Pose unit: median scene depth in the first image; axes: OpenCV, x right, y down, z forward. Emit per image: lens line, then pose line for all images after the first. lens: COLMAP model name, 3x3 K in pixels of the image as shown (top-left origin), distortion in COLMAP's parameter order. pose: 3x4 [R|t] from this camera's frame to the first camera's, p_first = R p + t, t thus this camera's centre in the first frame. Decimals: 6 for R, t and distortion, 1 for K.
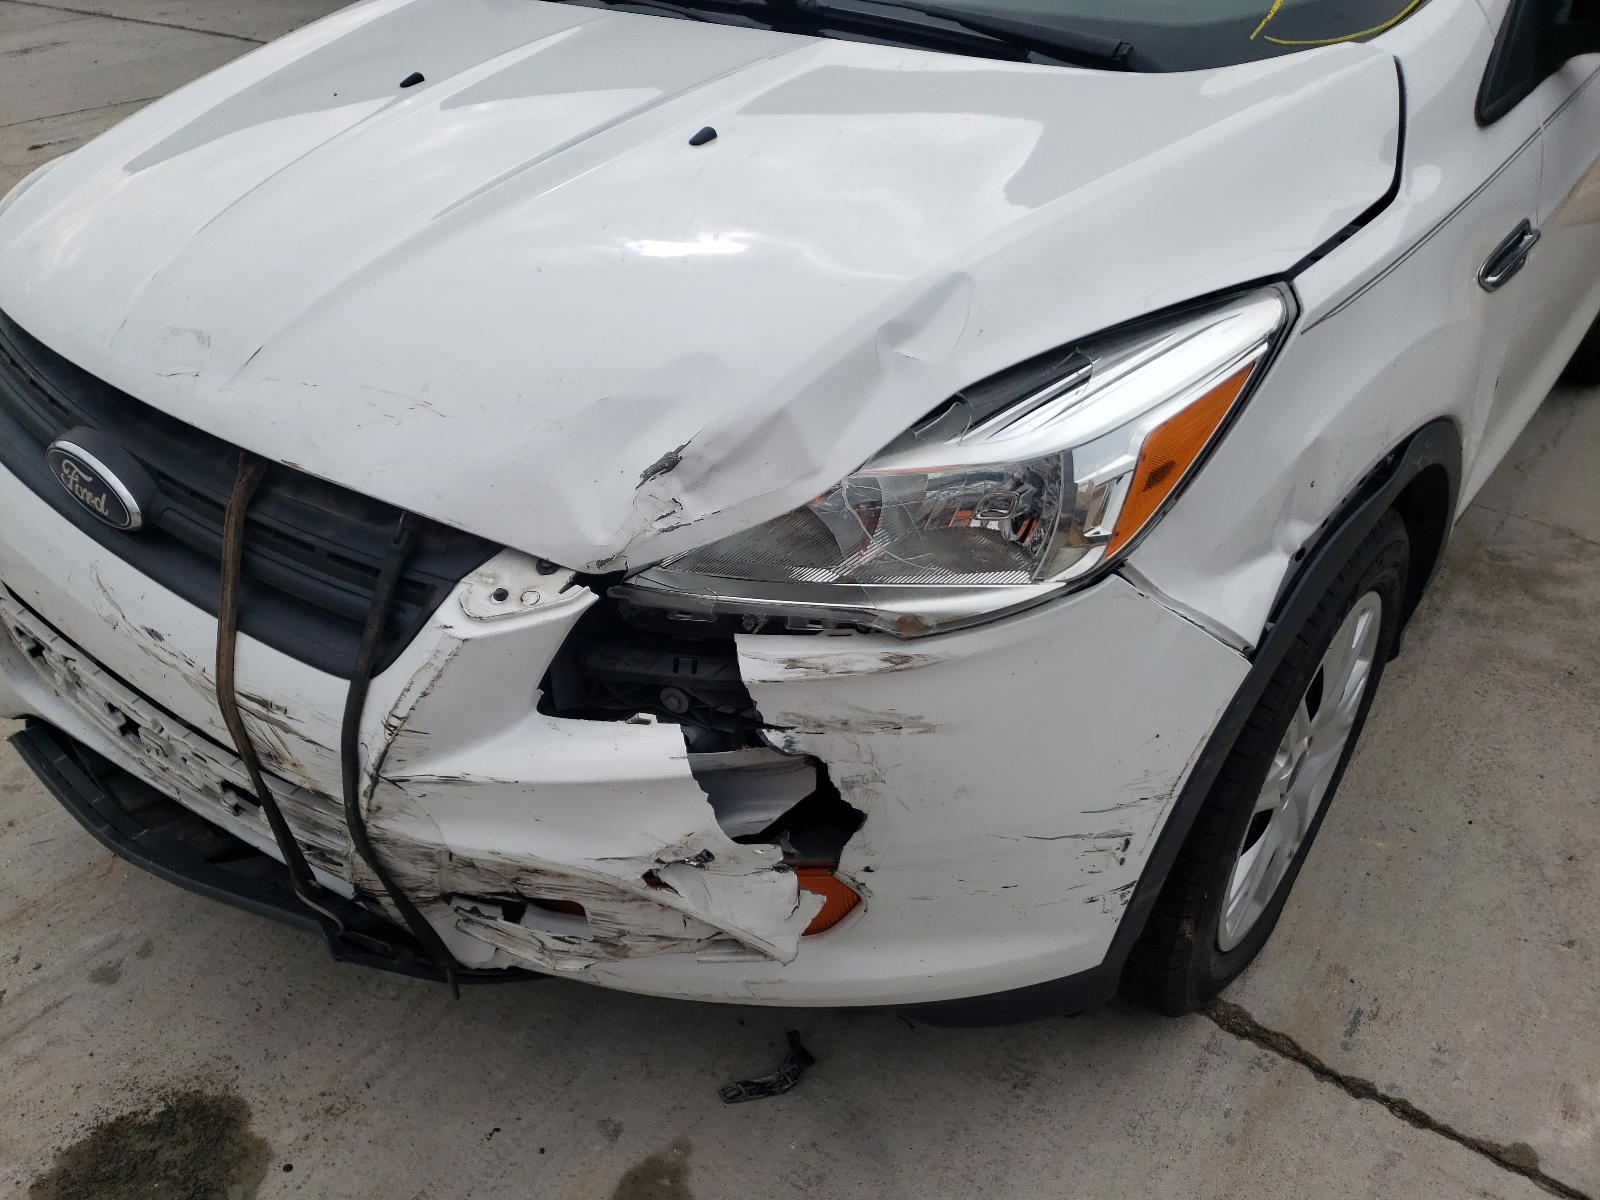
lens RADIAL K [[1186.7, 0, 800.0], [0, 1186.7, 600.0], [0, 0, 1]] dist [0.163487, -0.284116]
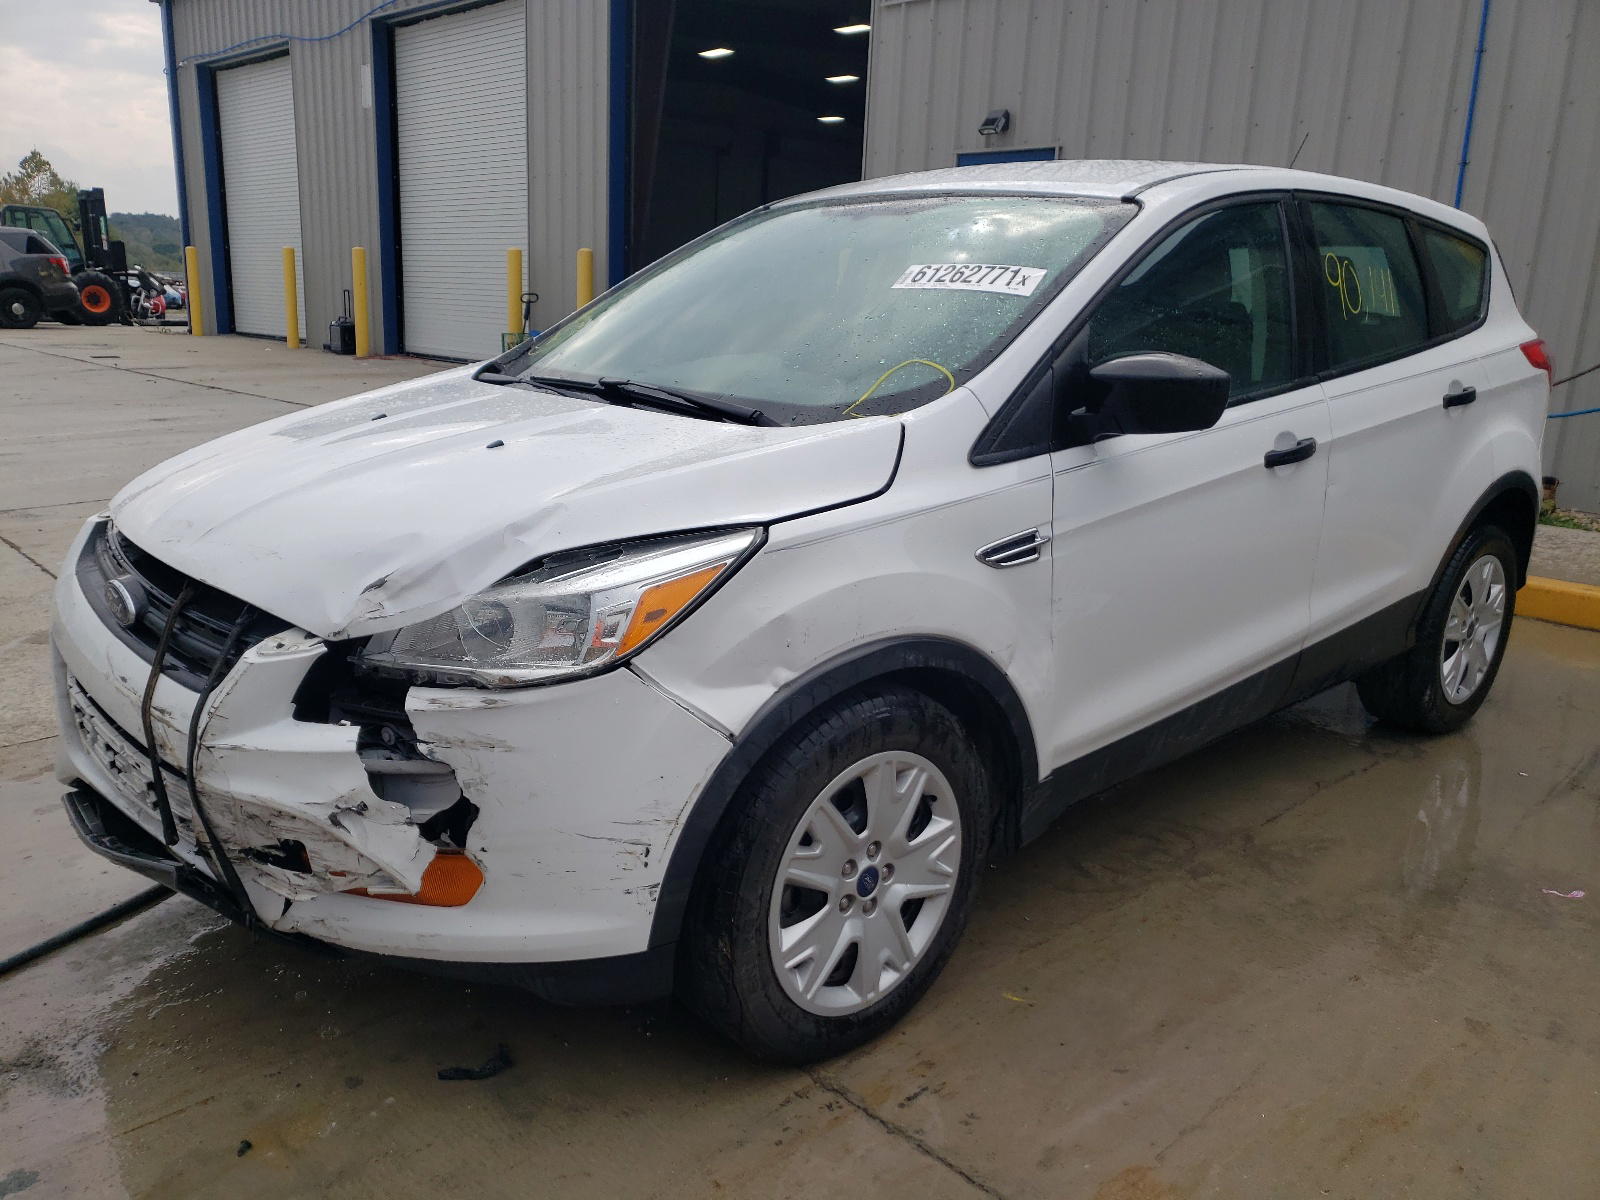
lens RADIAL K [[1133.6, 0, 800.0], [0, 1133.6, 600.0], [0, 0, 1]] dist [0.038815, -0.092837]
pose [[0.991320, 0.063078, -0.115353, 0.694252], [-0.094994, 0.950218, -0.296752, 0.348171], [0.090892, 0.305134, 0.947962, -0.571160]]
